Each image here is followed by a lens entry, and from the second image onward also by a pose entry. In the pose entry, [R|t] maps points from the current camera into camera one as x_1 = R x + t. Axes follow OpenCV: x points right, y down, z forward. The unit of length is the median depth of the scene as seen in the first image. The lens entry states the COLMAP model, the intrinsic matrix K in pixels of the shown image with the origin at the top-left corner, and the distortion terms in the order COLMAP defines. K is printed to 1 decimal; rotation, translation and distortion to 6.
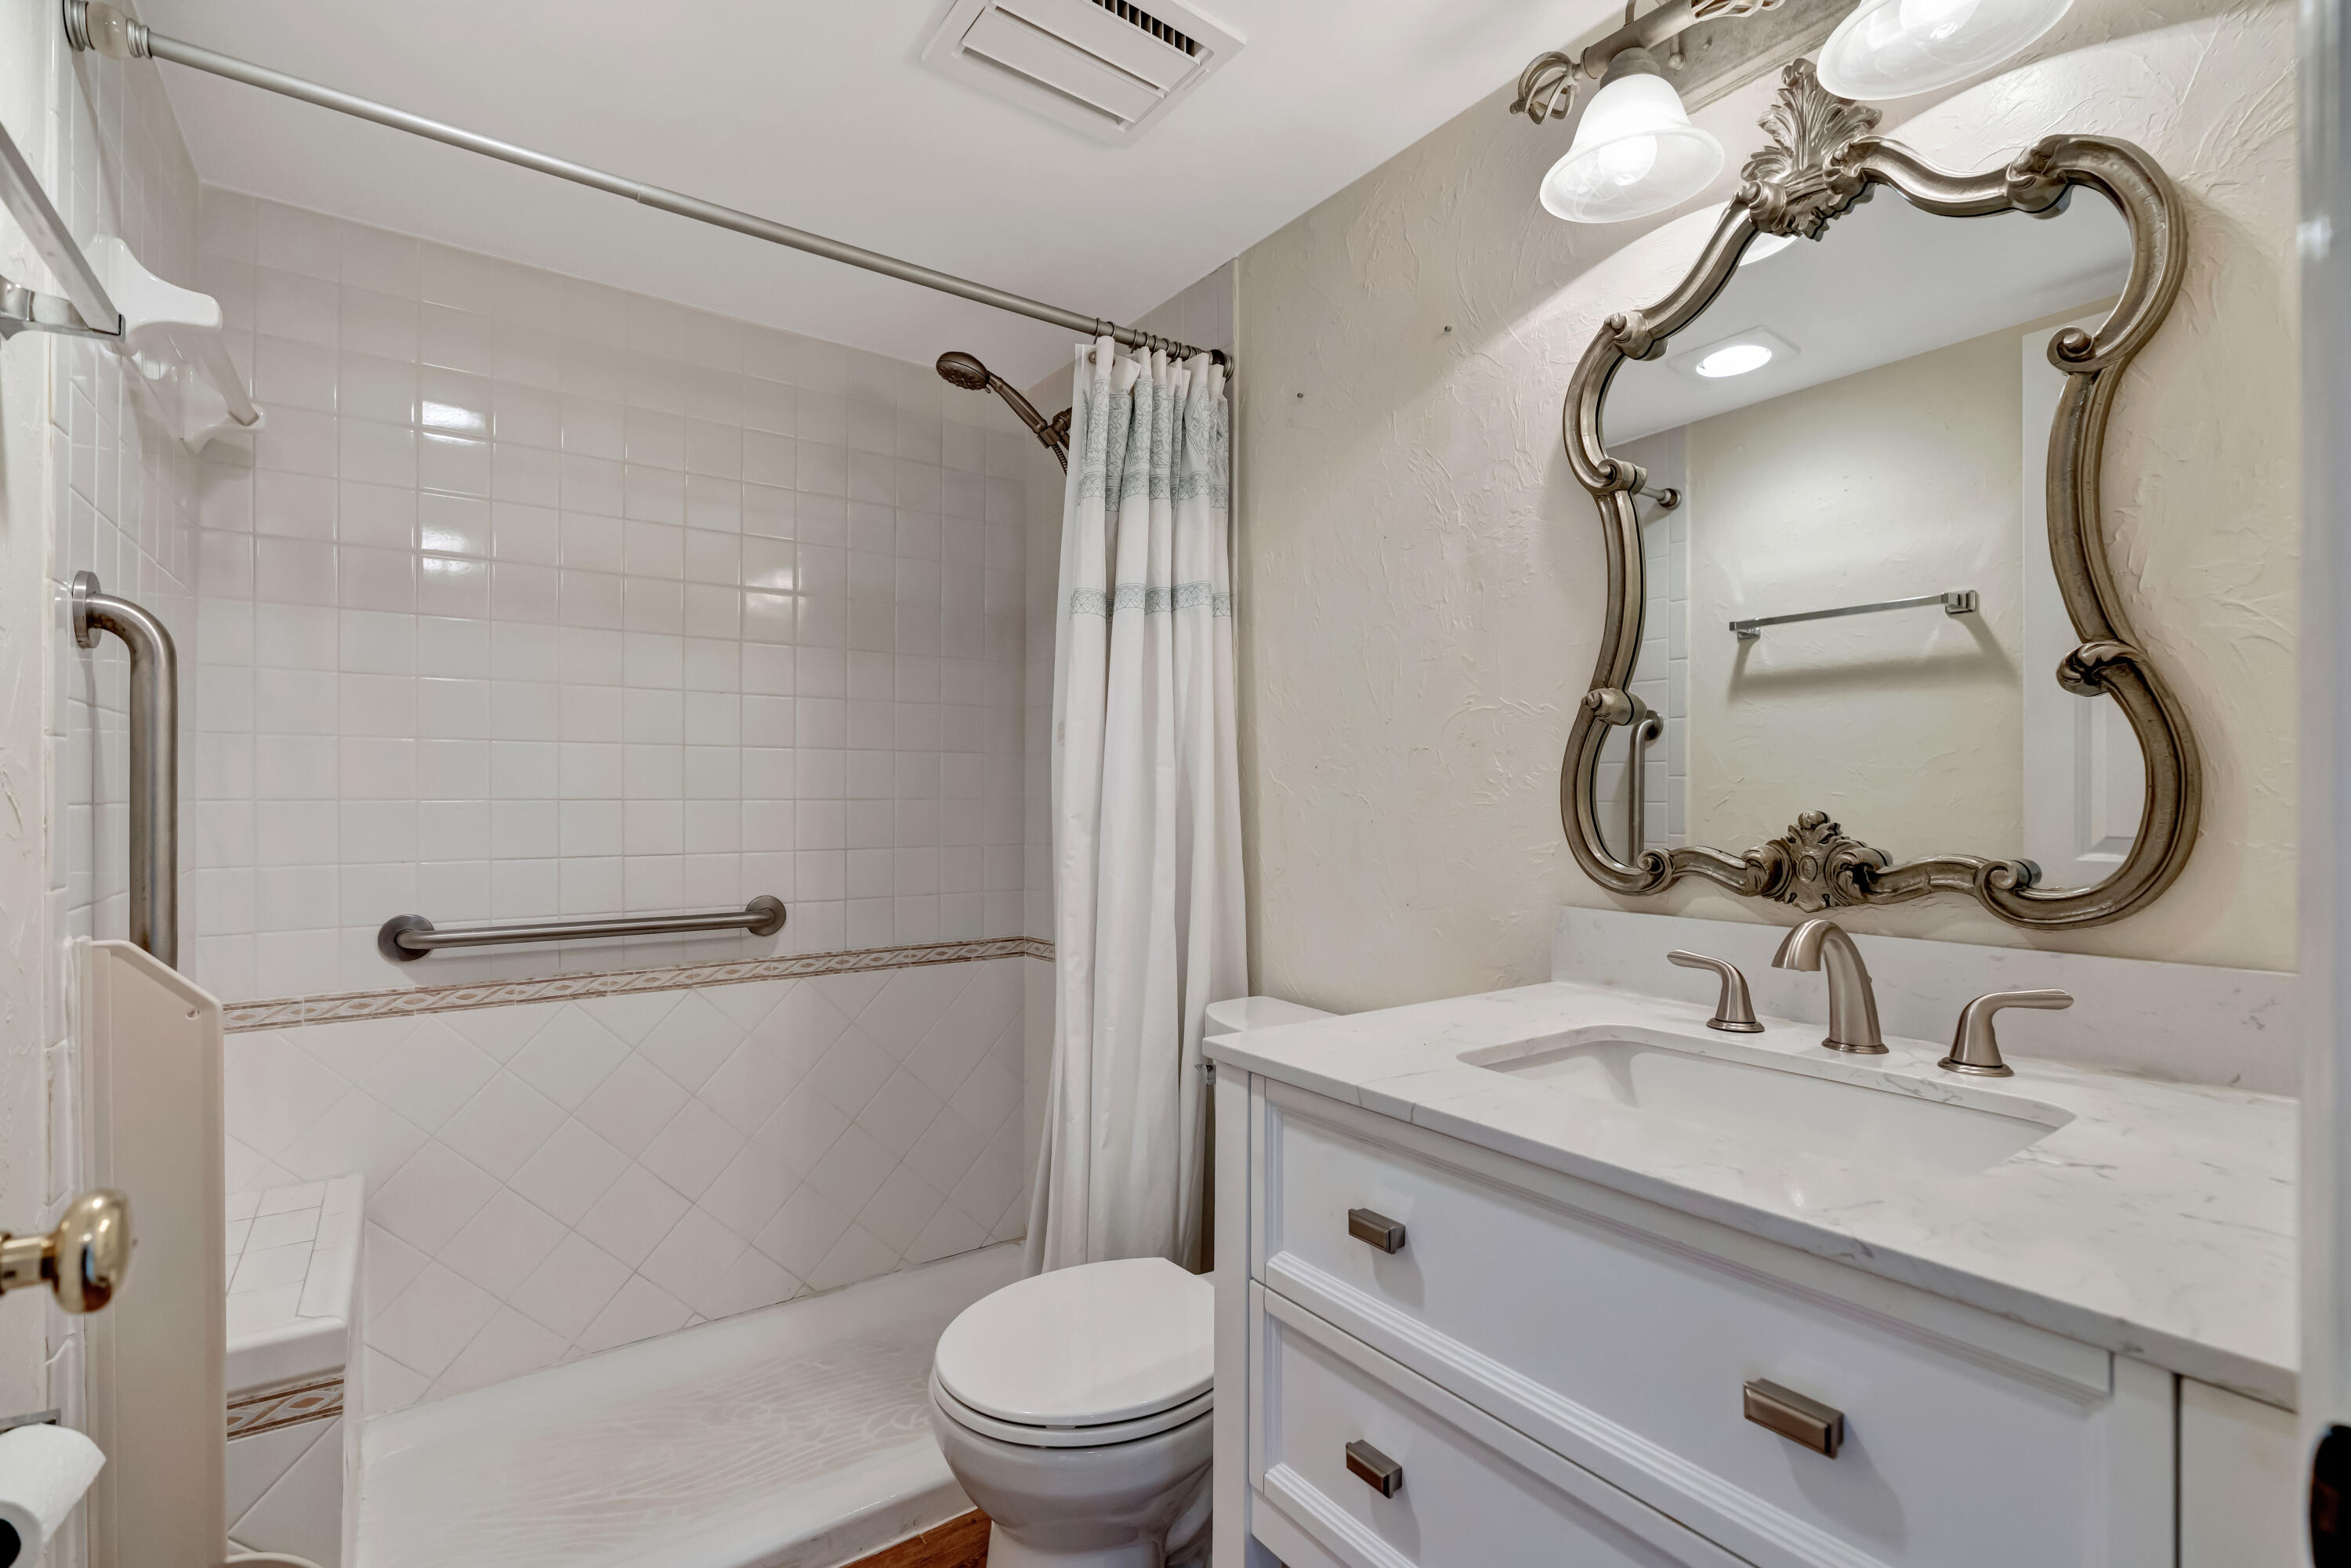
lens RADIAL K [[1052.5, 0, 1187.2], [0, 1052.5, 785.4], [0, 0, 1]] dist [-0.007666, 0.000849]
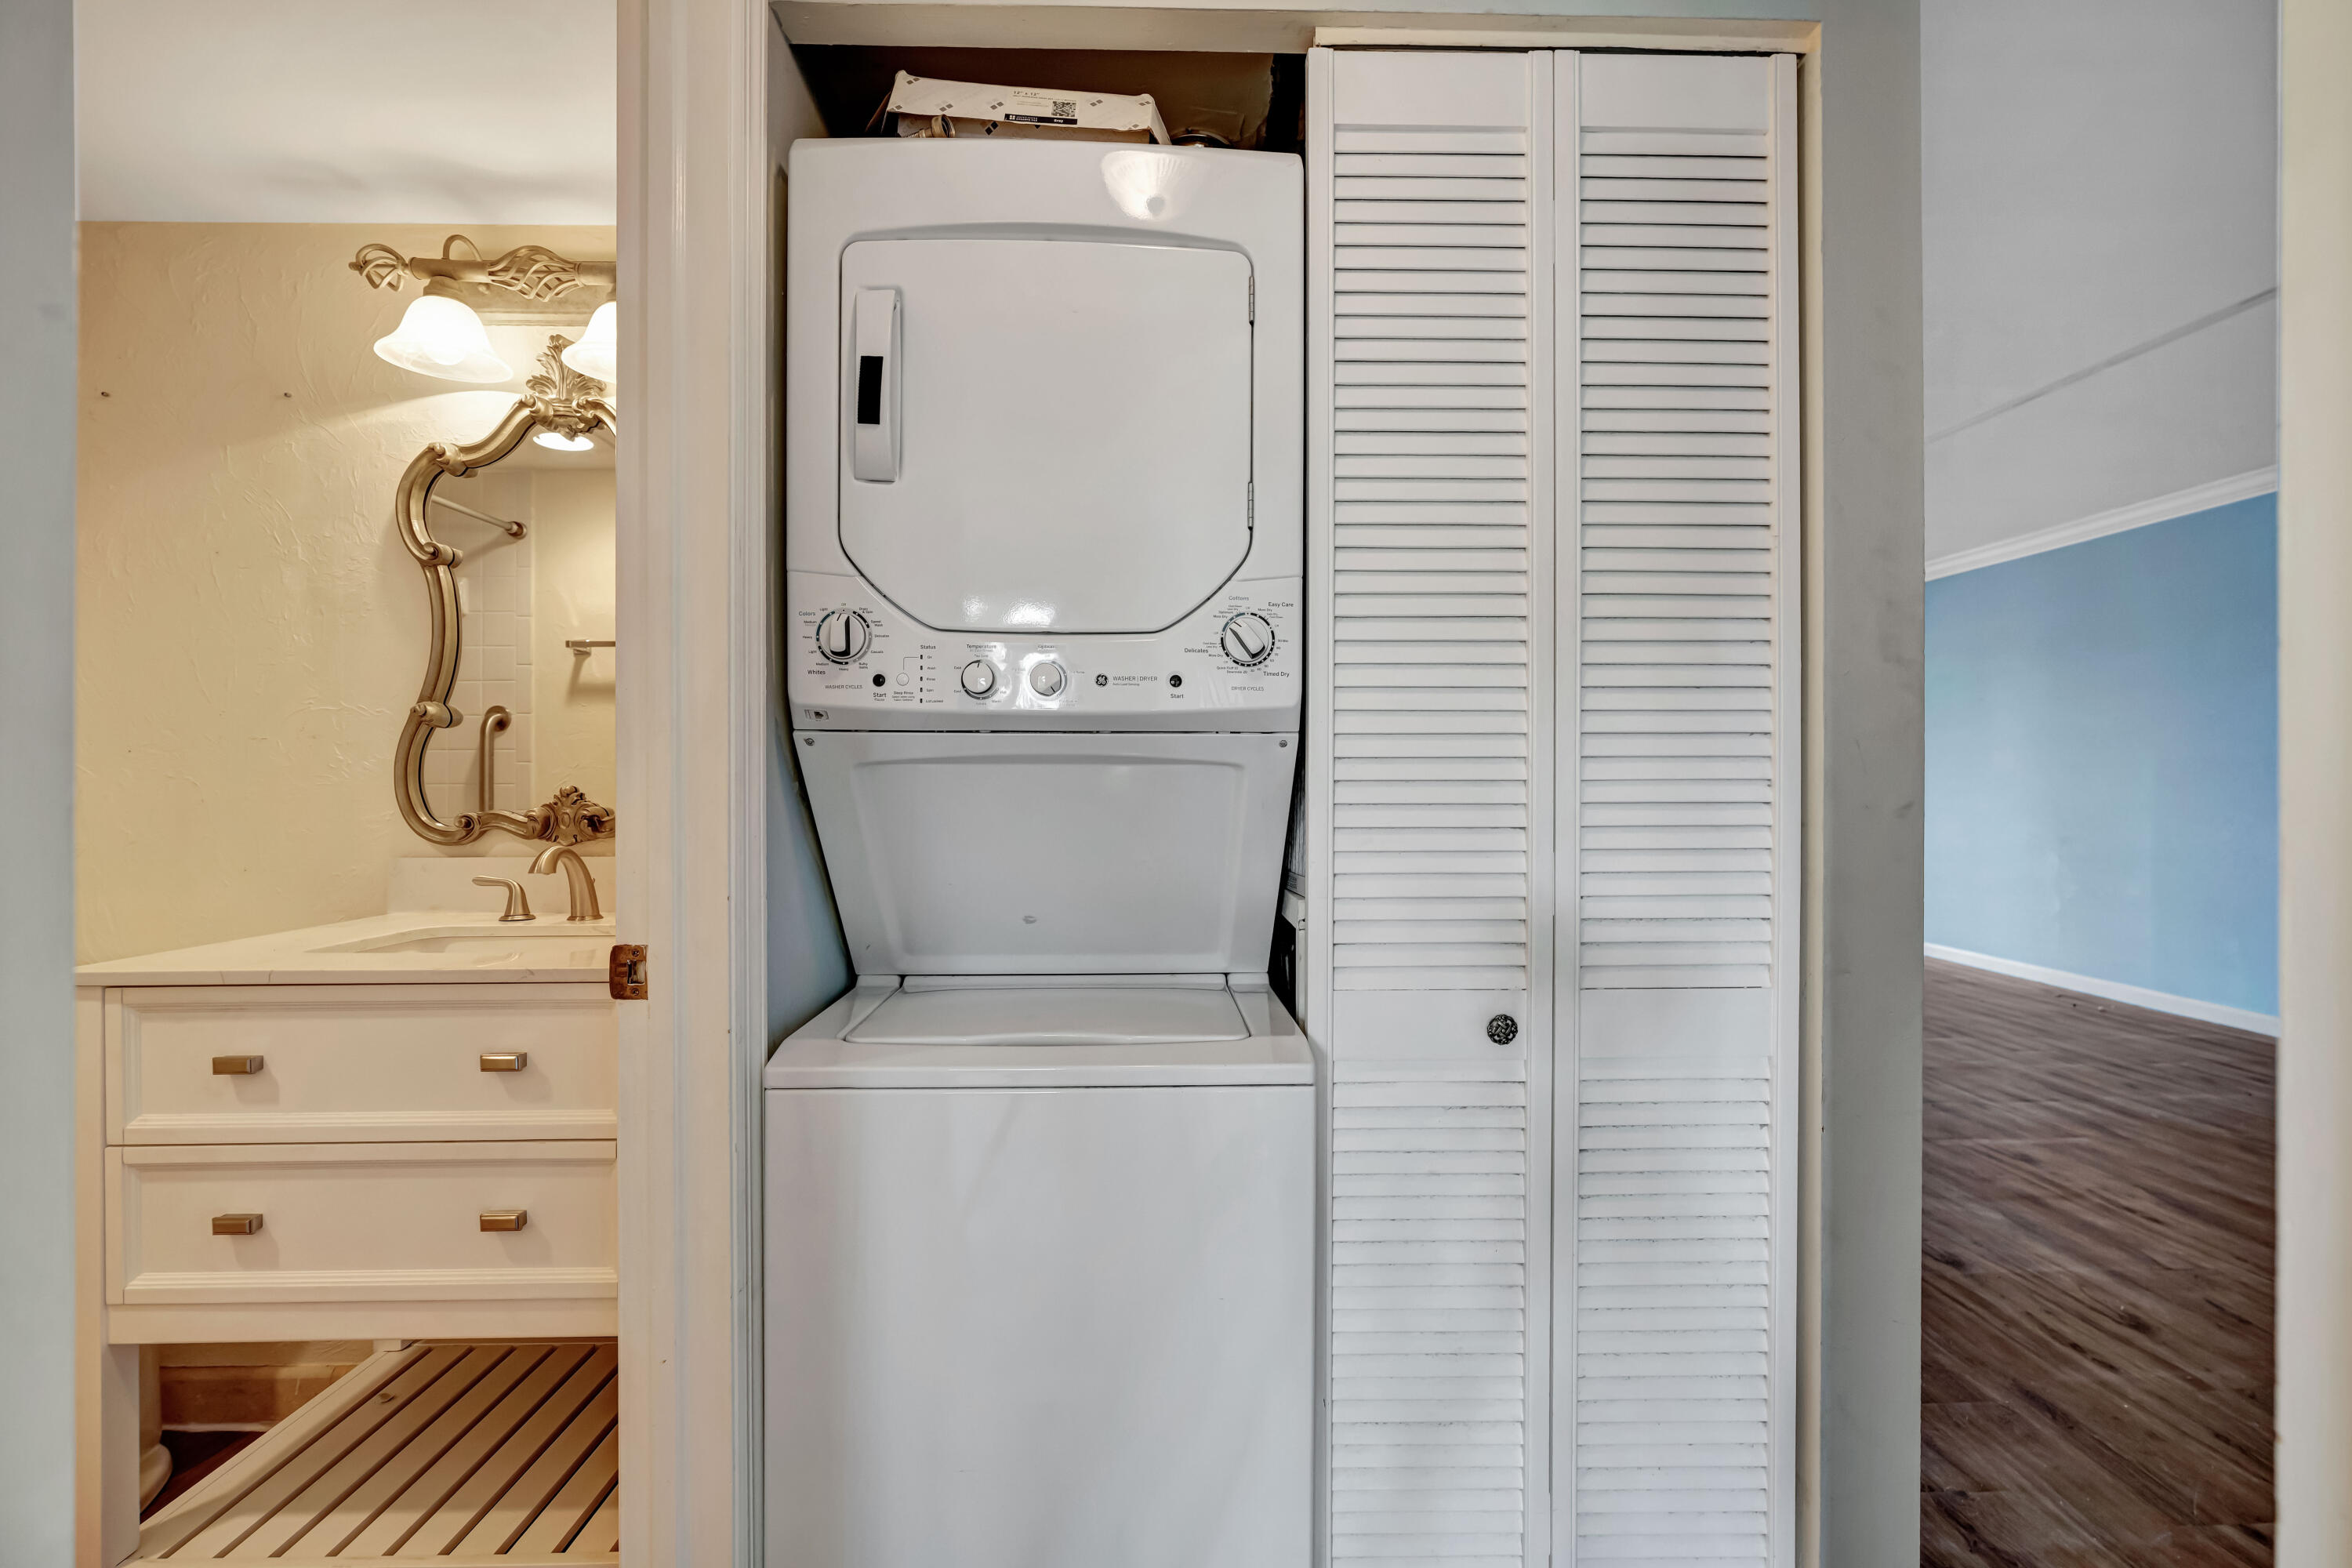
lens RADIAL K [[1053.0, 0, 1187.7], [0, 1053.0, 785.4], [0, 0, 1]] dist [-0.007666, 0.000849]
pose [[0.569547, -0.005883, 0.821938, -0.191063], [-0.005502, 0.999925, 0.010969, -0.000018], [-0.821941, -0.010770, 0.569471, -0.670956]]
